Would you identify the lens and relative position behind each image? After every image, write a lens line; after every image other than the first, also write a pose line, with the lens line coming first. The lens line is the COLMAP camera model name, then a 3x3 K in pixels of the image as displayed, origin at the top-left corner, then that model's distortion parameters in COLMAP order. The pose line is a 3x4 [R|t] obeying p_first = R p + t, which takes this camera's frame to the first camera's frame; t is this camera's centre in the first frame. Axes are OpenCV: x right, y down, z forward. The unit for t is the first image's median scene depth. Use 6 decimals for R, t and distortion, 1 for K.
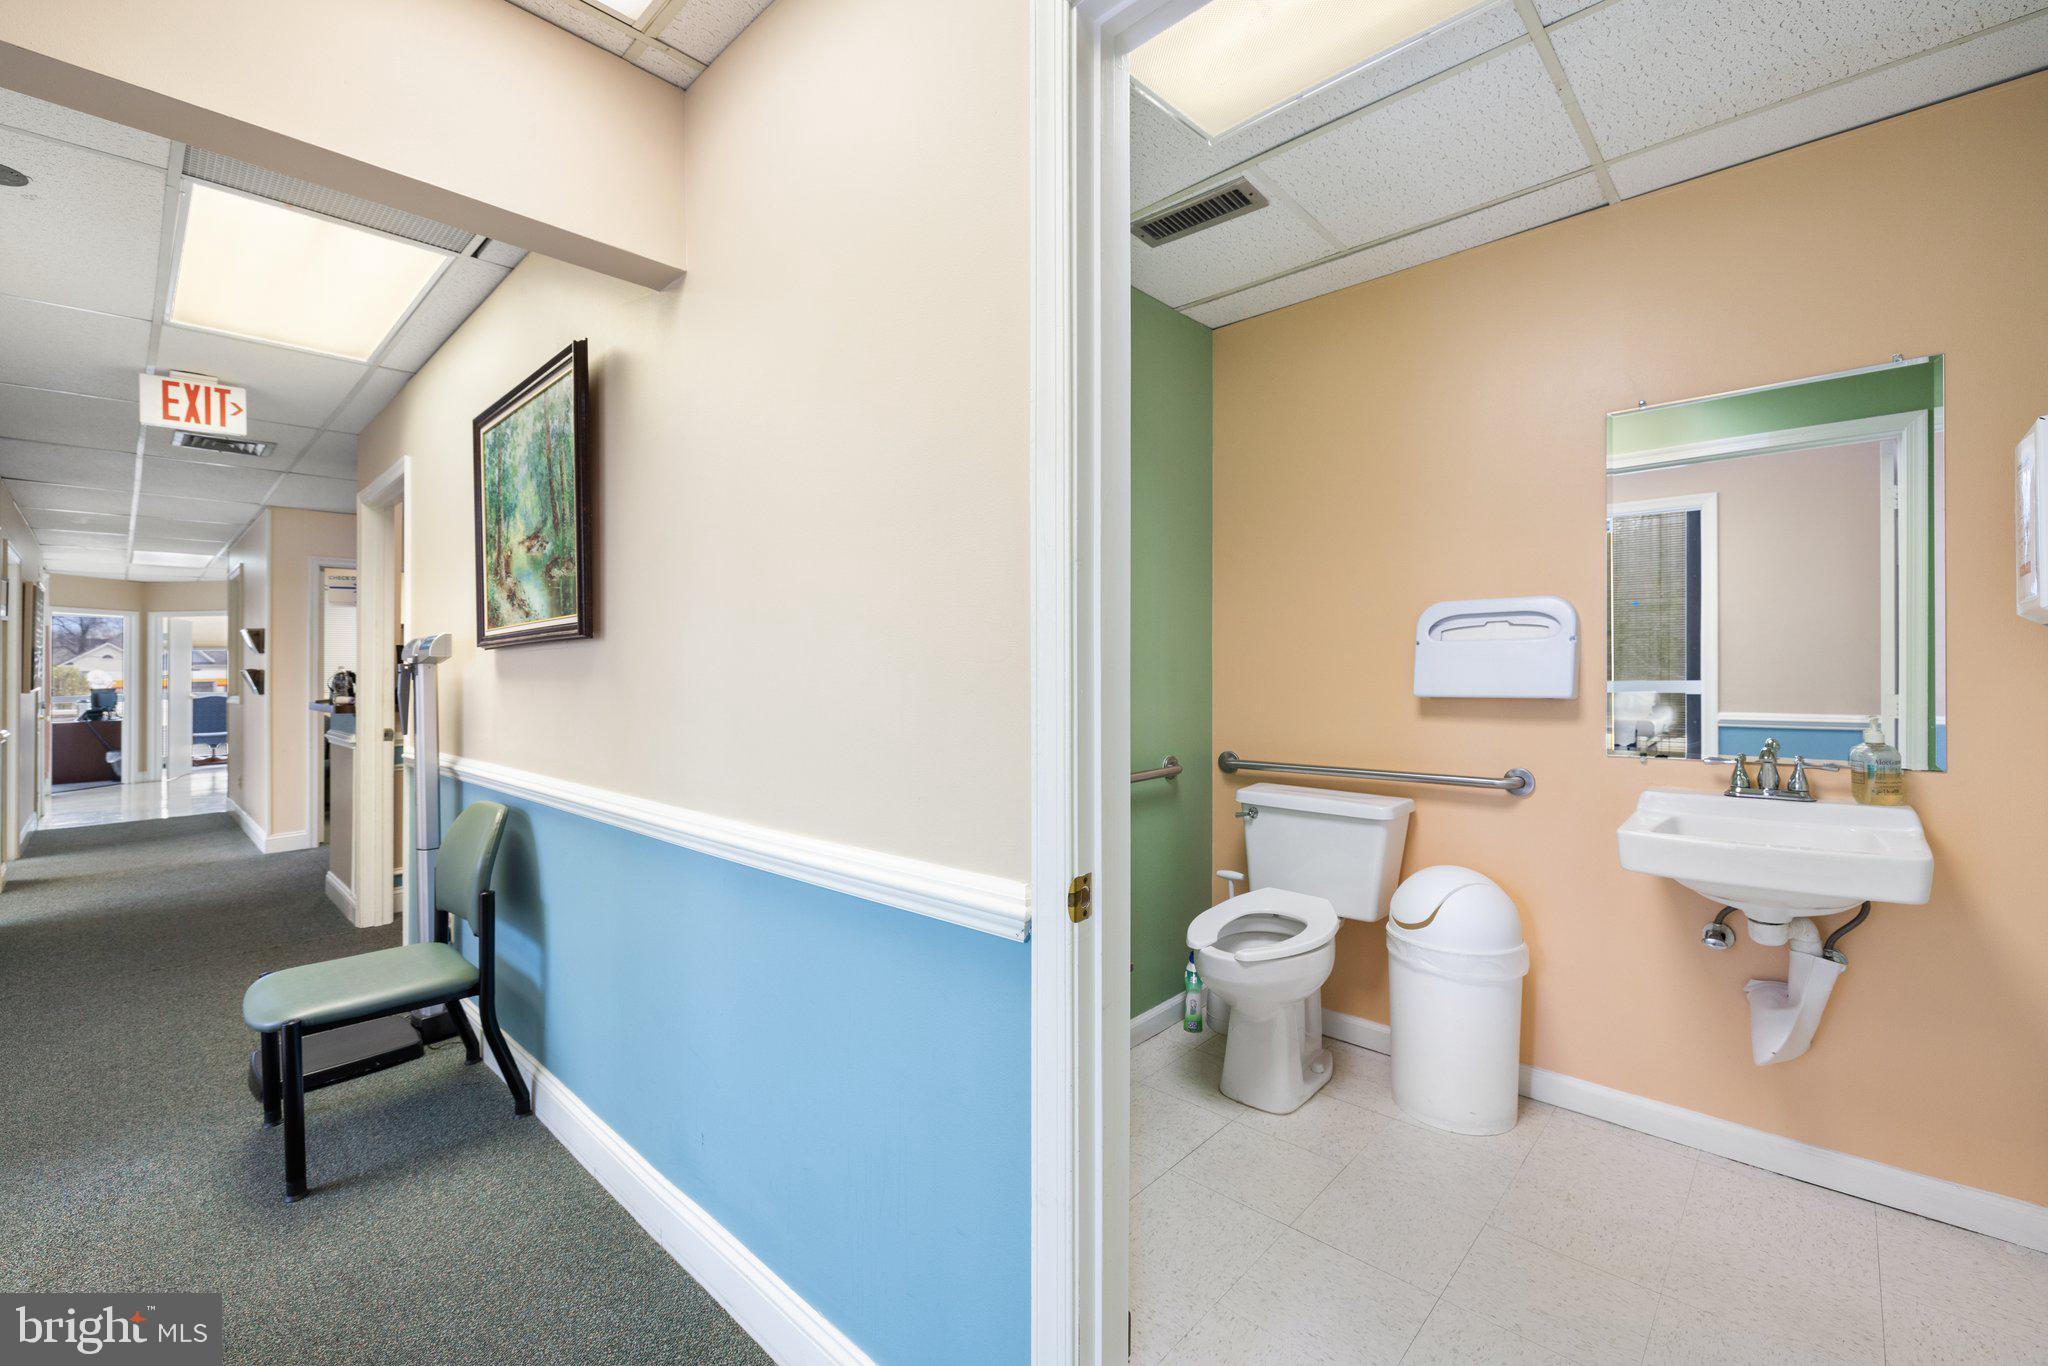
lens RADIAL K [[855.2, 0, 1008.1], [0, 855.2, 641.3], [0, 0, 1]] dist [-0.000244, 0.000093]
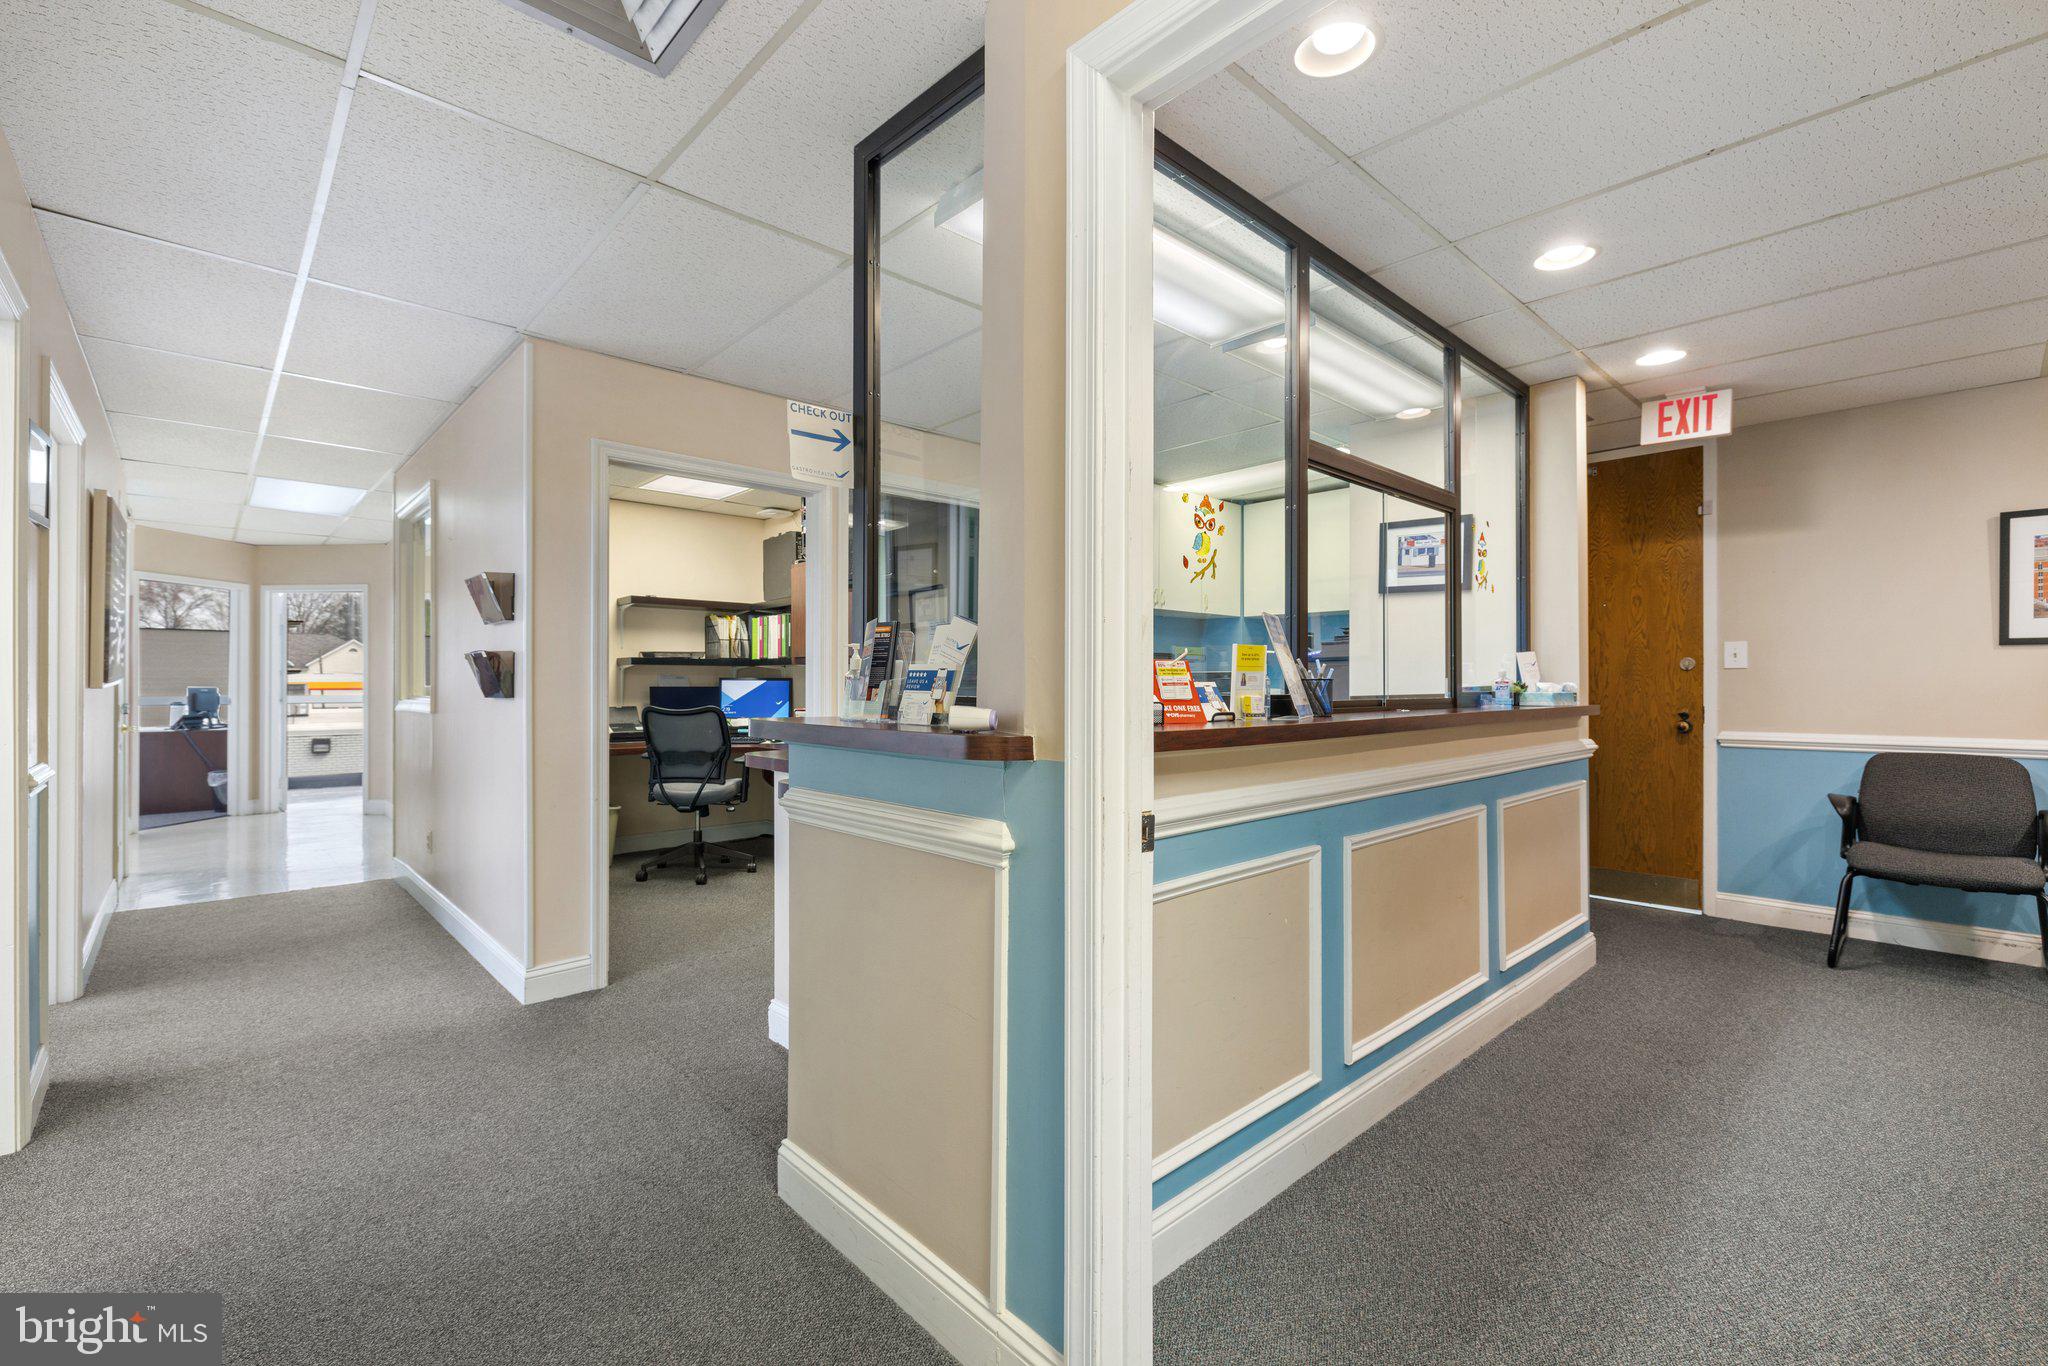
lens RADIAL K [[885.8, 0, 1019.8], [0, 885.8, 674.8], [0, 0, 1]] dist [0.002667, 0.000664]
pose [[0.998090, 0.015267, -0.059862, -1.105563], [-0.014047, 0.999686, 0.020757, 0.066901], [0.060160, -0.019876, 0.997991, 0.988254]]
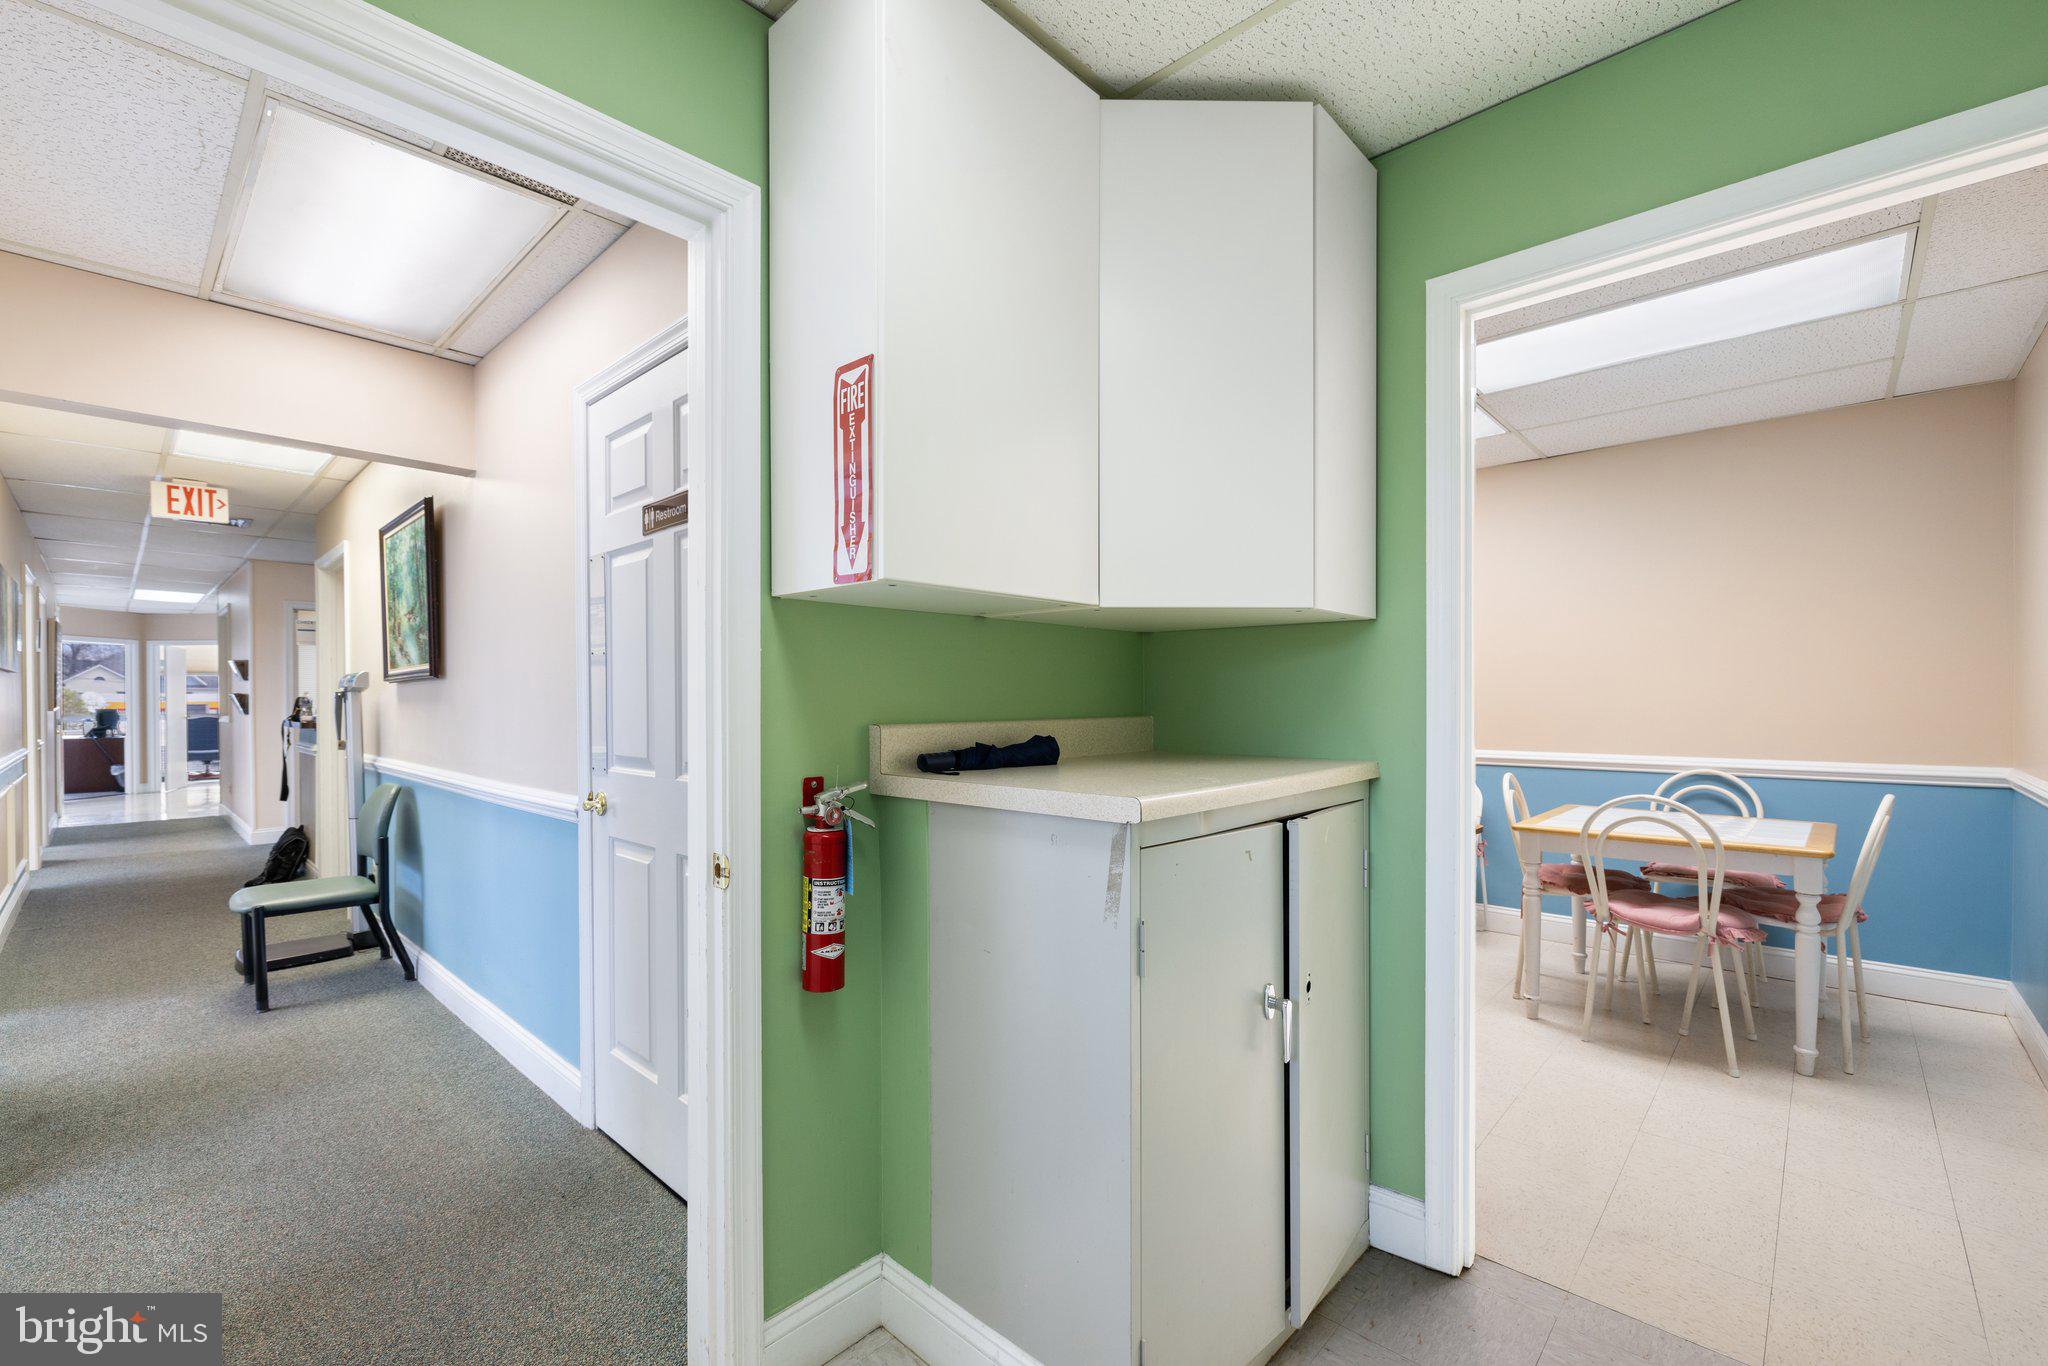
lens RADIAL K [[866.1, 0, 1013.9], [0, 866.1, 698.0], [0, 0, 1]] dist [-0.000014, -0.000178]
pose [[0.999930, 0.011528, 0.002768, 0.446918], [-0.011603, 0.999515, 0.028911, -0.019432], [-0.002434, -0.028942, 0.999578, -0.484844]]
